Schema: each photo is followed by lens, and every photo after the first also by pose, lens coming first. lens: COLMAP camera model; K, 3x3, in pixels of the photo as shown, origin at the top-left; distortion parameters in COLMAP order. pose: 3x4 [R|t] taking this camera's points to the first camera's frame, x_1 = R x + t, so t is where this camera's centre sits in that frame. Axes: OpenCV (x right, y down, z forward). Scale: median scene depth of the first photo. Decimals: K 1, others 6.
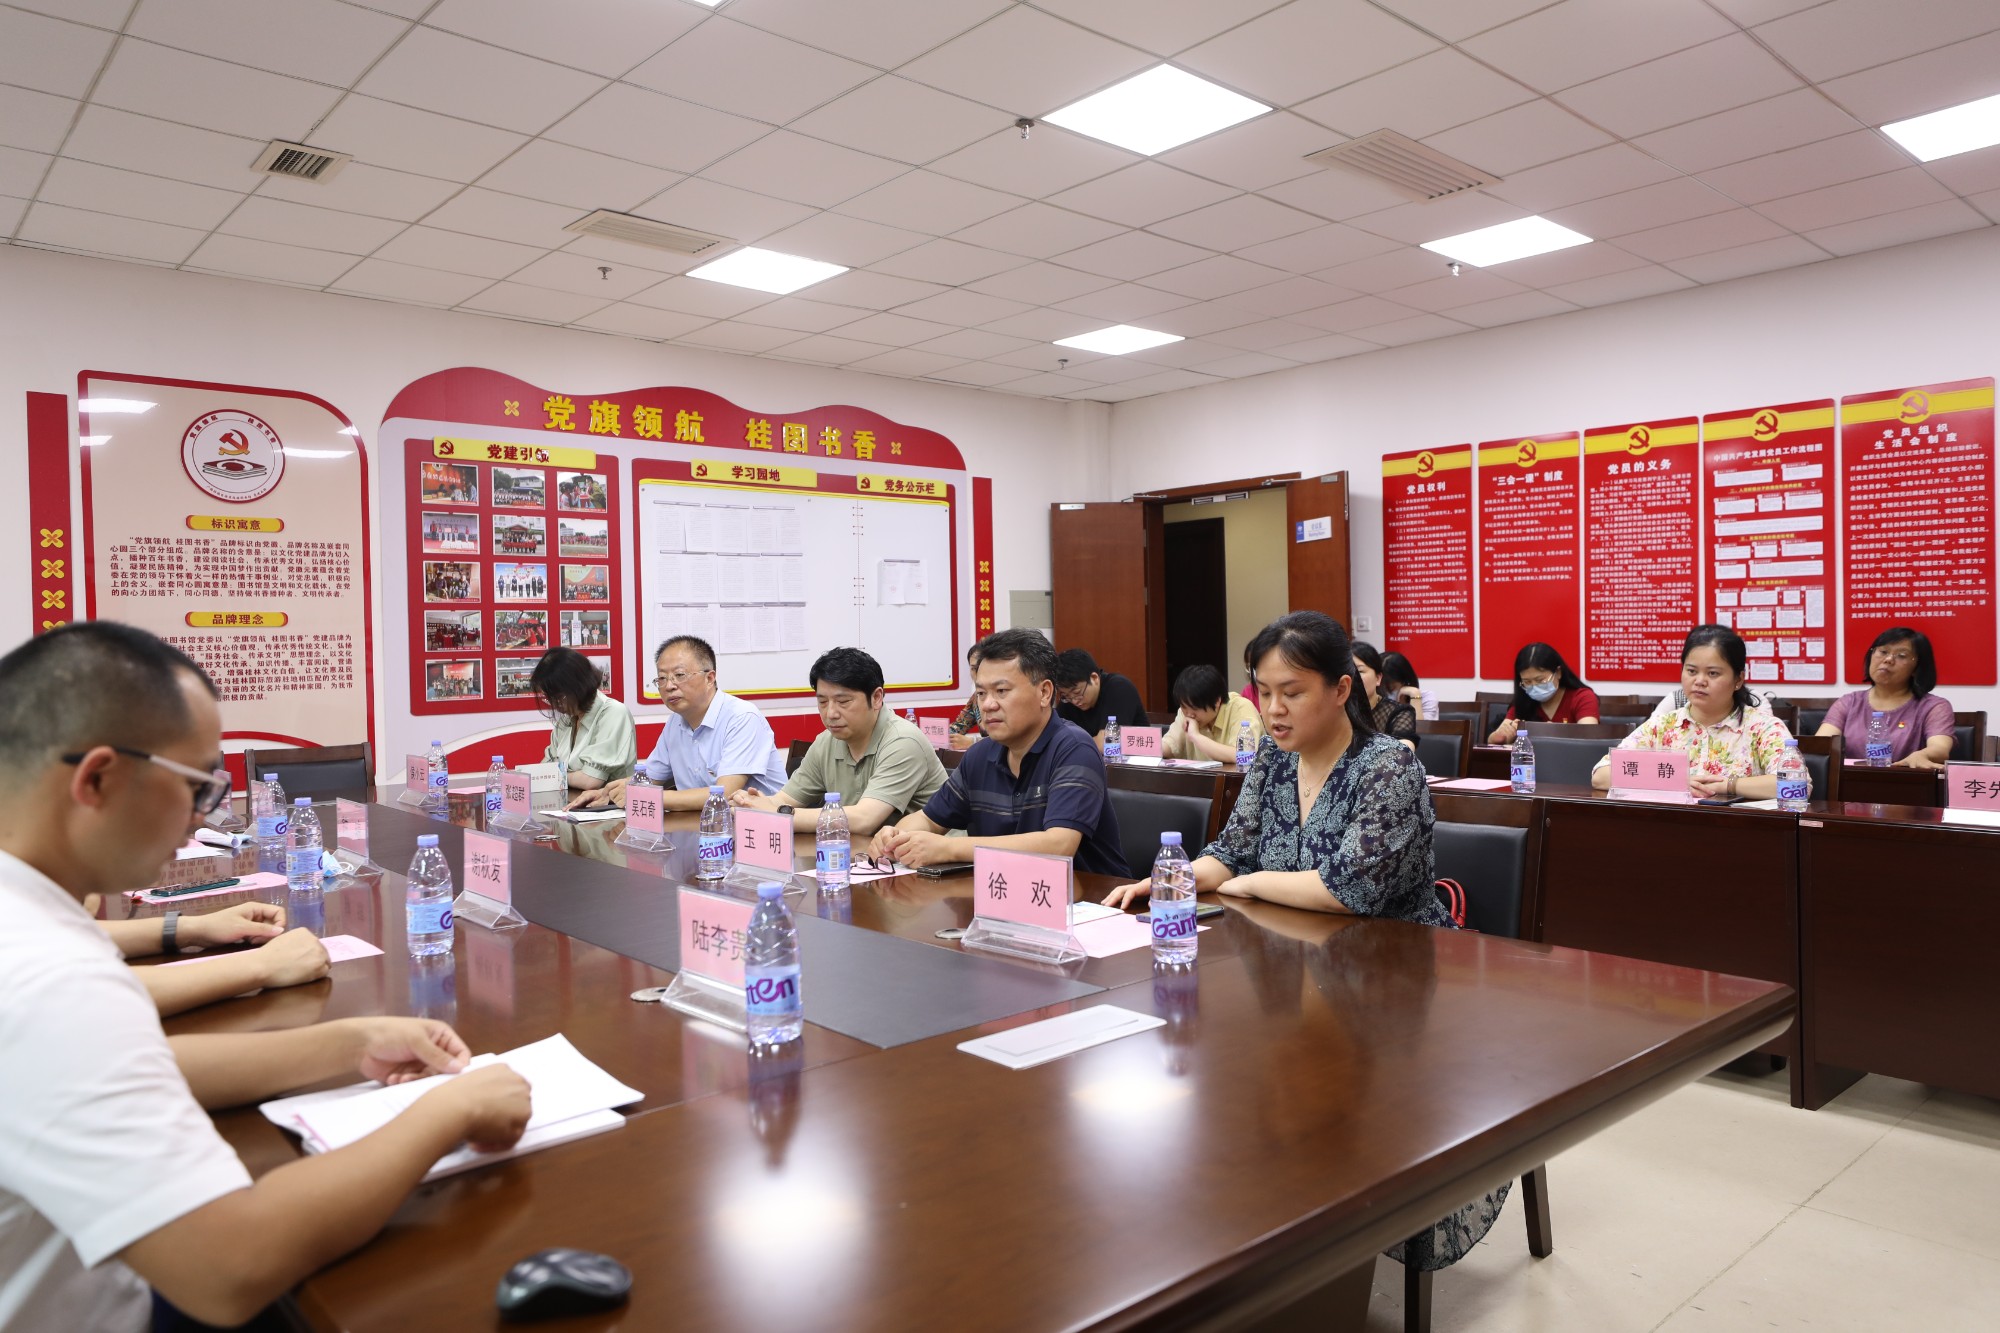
lens RADIAL K [[1349.4, 0, 997.6], [0, 1349.4, 652.6], [0, 0, 1]] dist [0.005072, 0.002409]
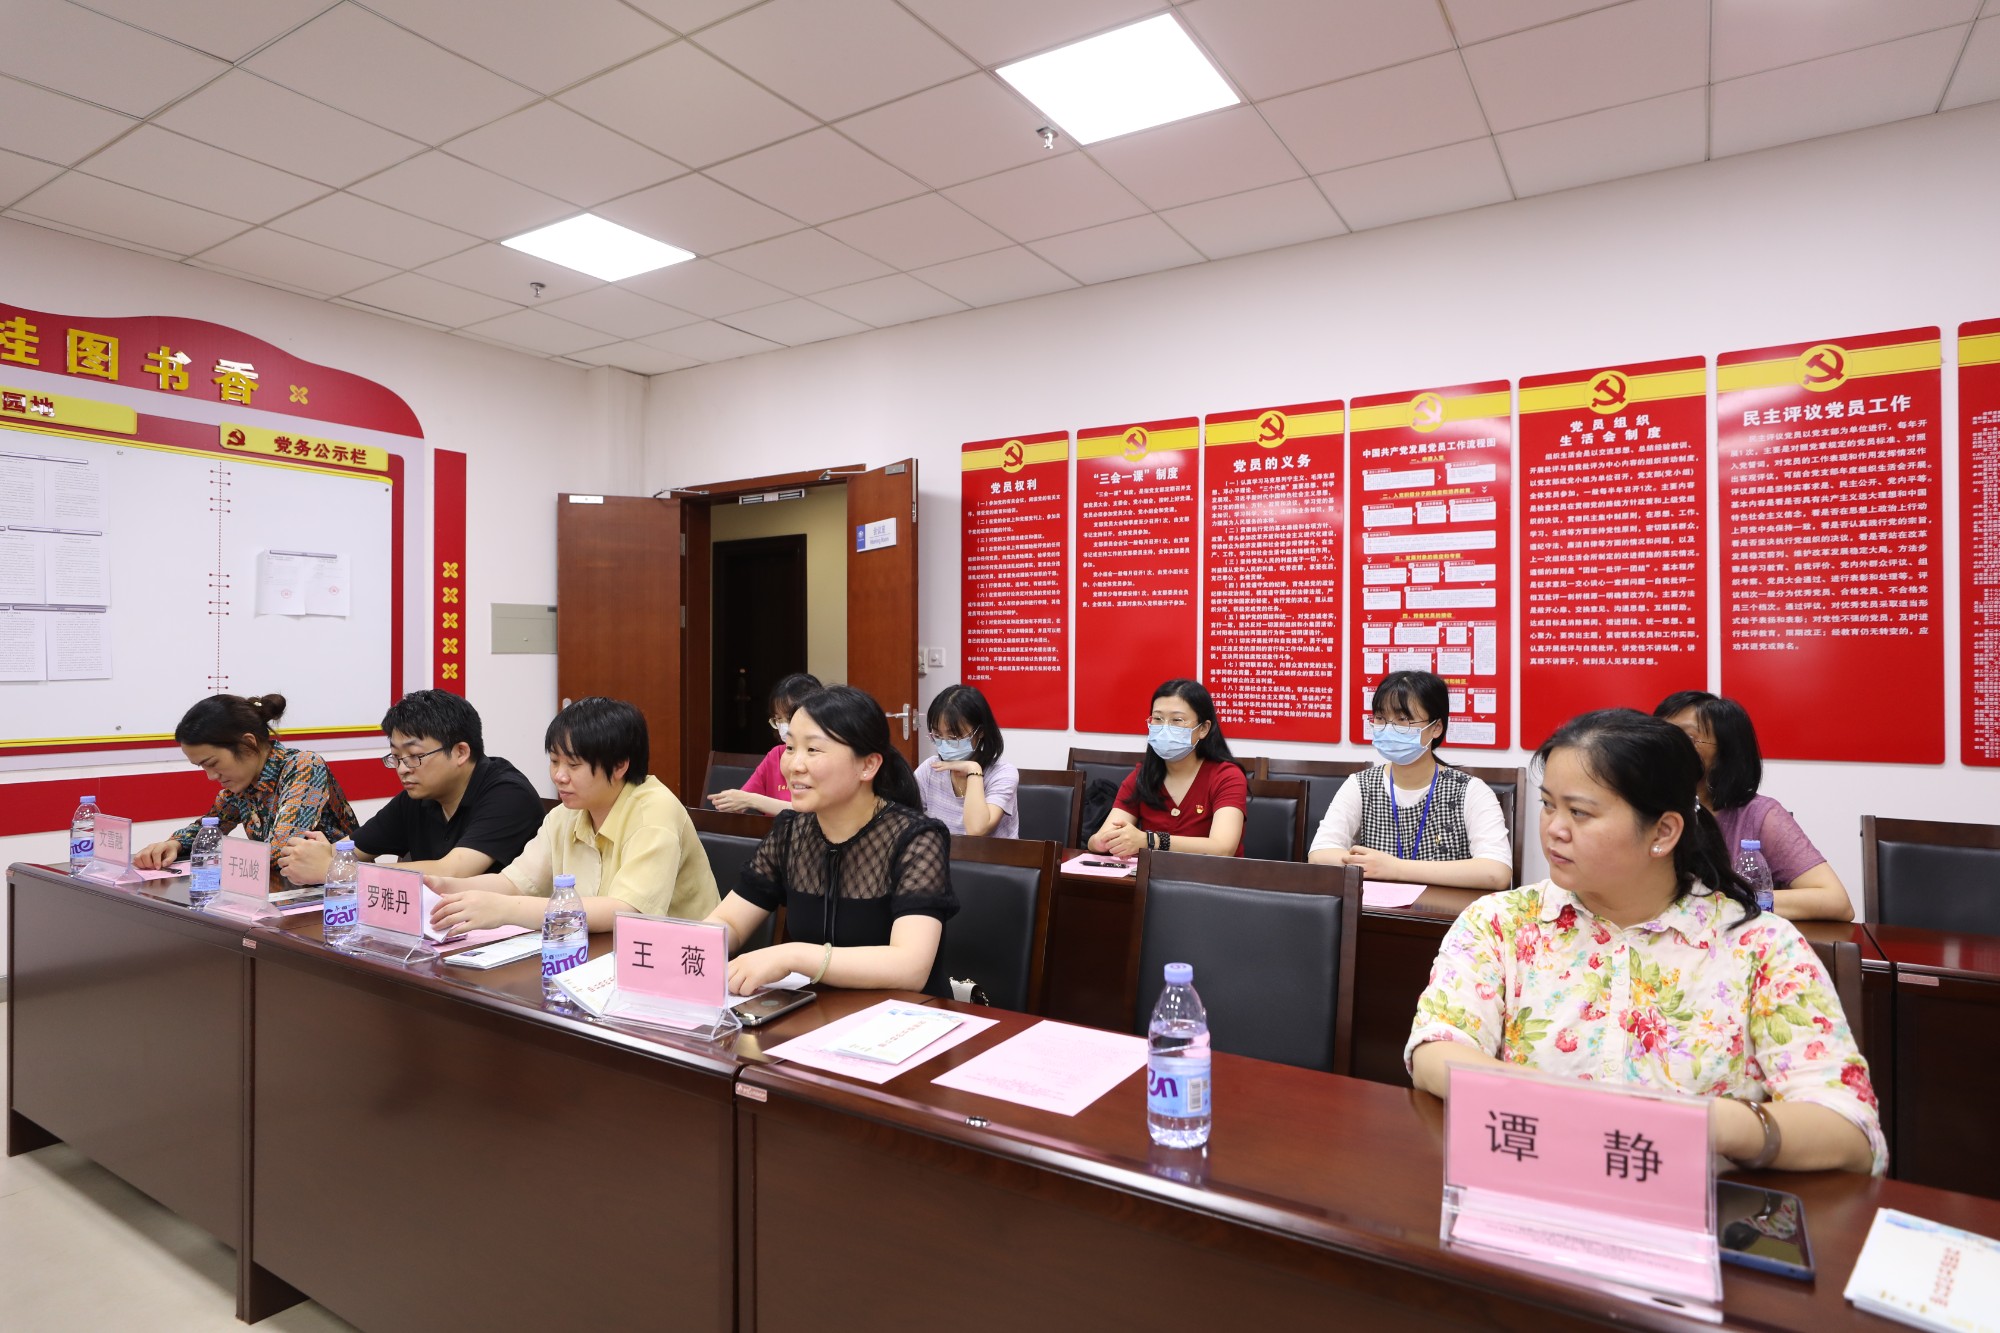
lens RADIAL K [[1110.7, 0, 999.6], [0, 1110.7, 667.8], [0, 0, 1]] dist [-0.002930, -0.000193]
pose [[0.962544, 0.019367, 0.270434, 0.141298], [-0.016896, 0.999792, -0.011463, -0.009170], [-0.270600, 0.006465, 0.962670, 0.393290]]
